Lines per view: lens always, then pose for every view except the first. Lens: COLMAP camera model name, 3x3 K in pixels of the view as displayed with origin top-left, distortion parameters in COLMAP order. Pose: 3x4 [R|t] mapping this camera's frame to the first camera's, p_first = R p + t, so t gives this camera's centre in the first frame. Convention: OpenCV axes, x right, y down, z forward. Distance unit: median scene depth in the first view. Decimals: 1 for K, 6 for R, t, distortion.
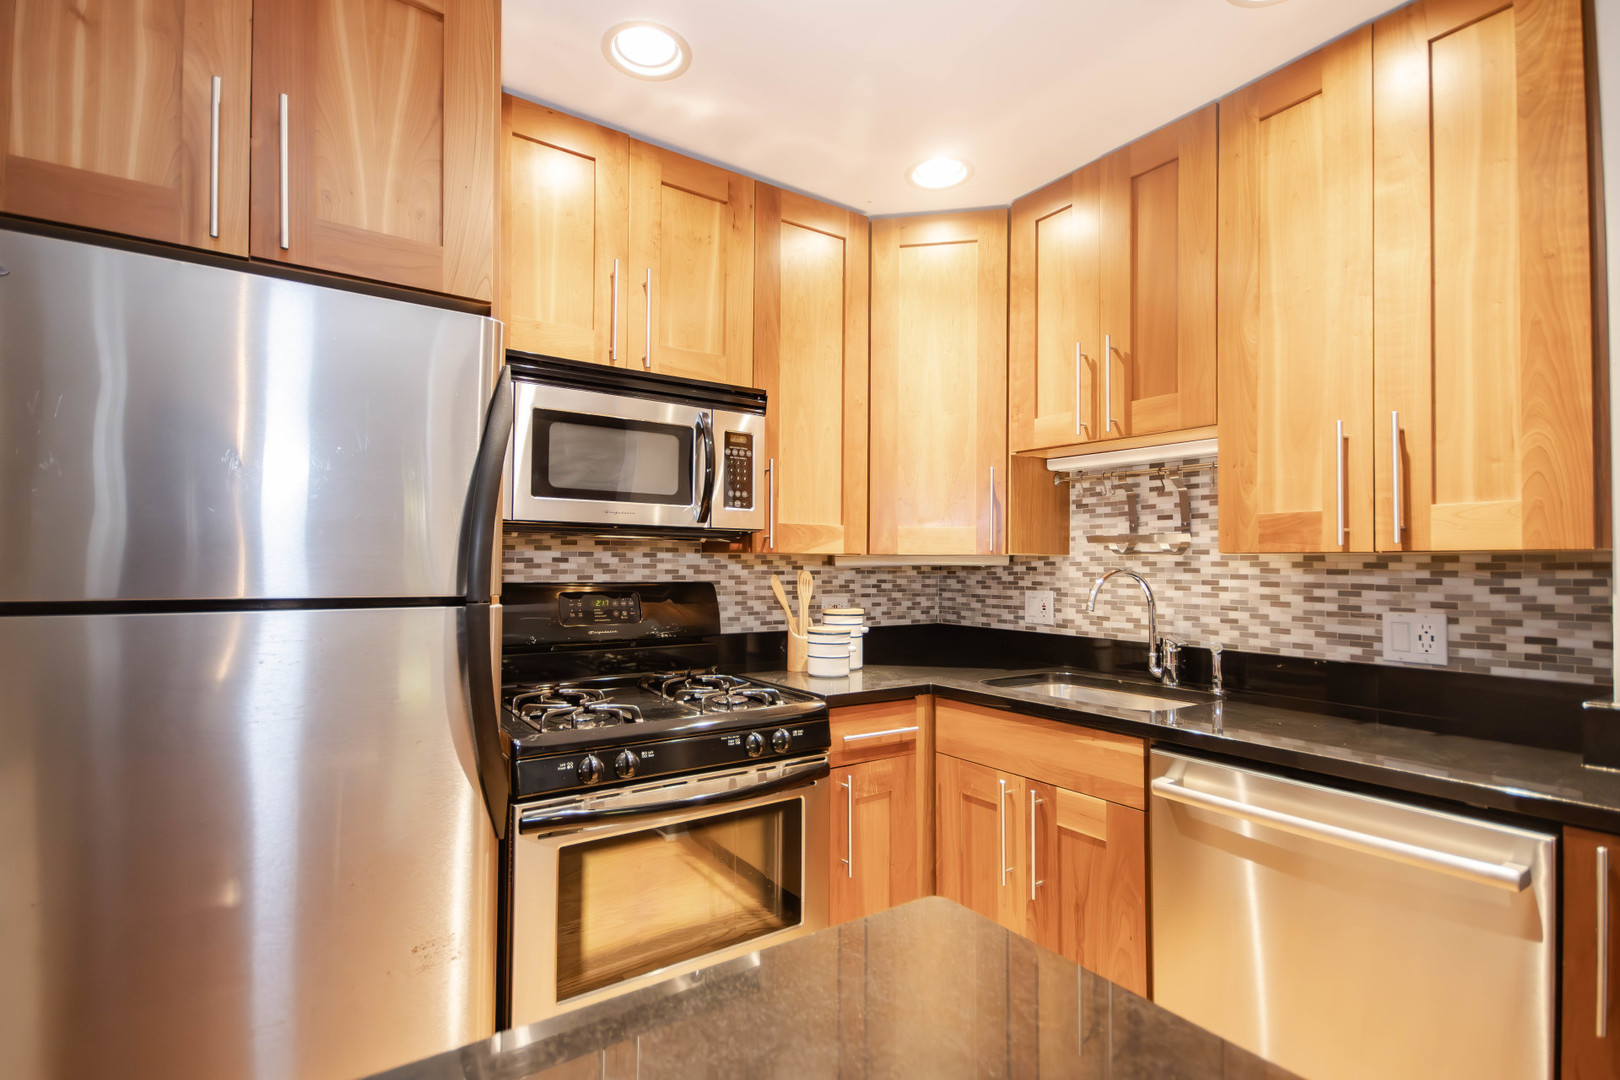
lens RADIAL K [[747.2, 0, 767.0], [0, 747.2, 548.8], [0, 0, 1]] dist [0.008608, 0.000959]
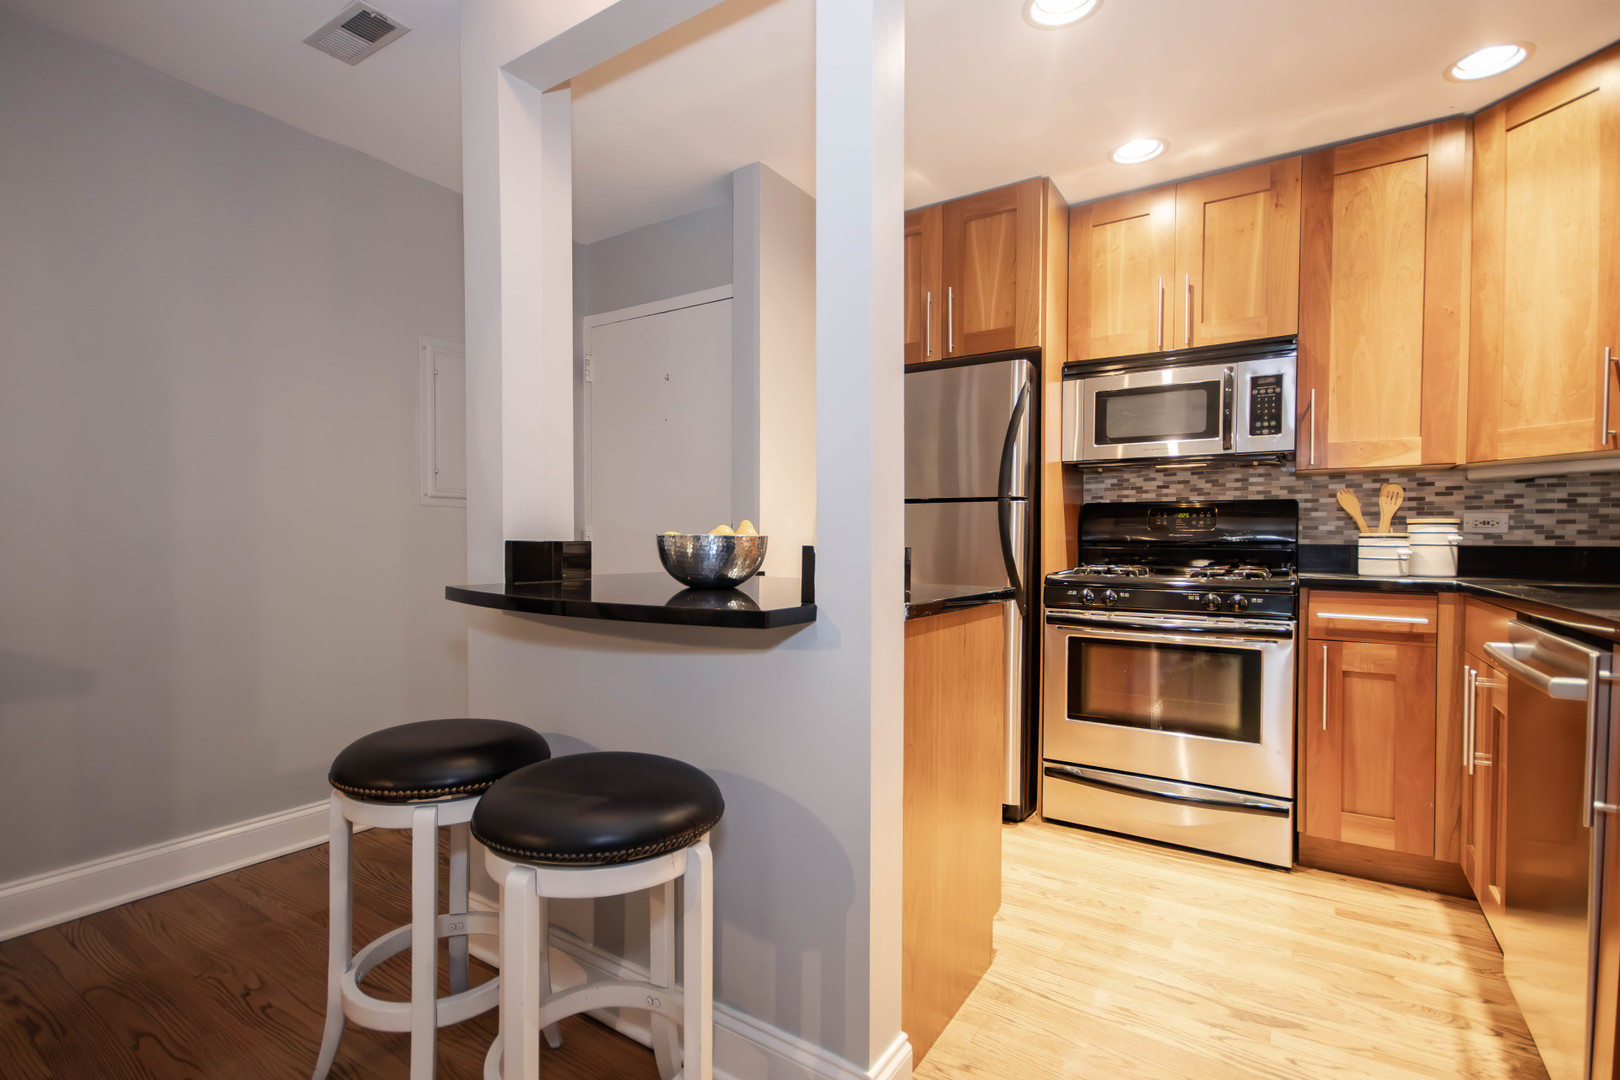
lens RADIAL K [[747.2, 0, 801.1], [0, 747.2, 554.3], [0, 0, 1]] dist [0.008608, 0.000959]
pose [[0.395700, 0.015997, -0.918241, 0.776798], [0.017332, 0.999540, 0.024883, 0.096841], [0.918216, -0.025761, 0.395240, -0.219216]]
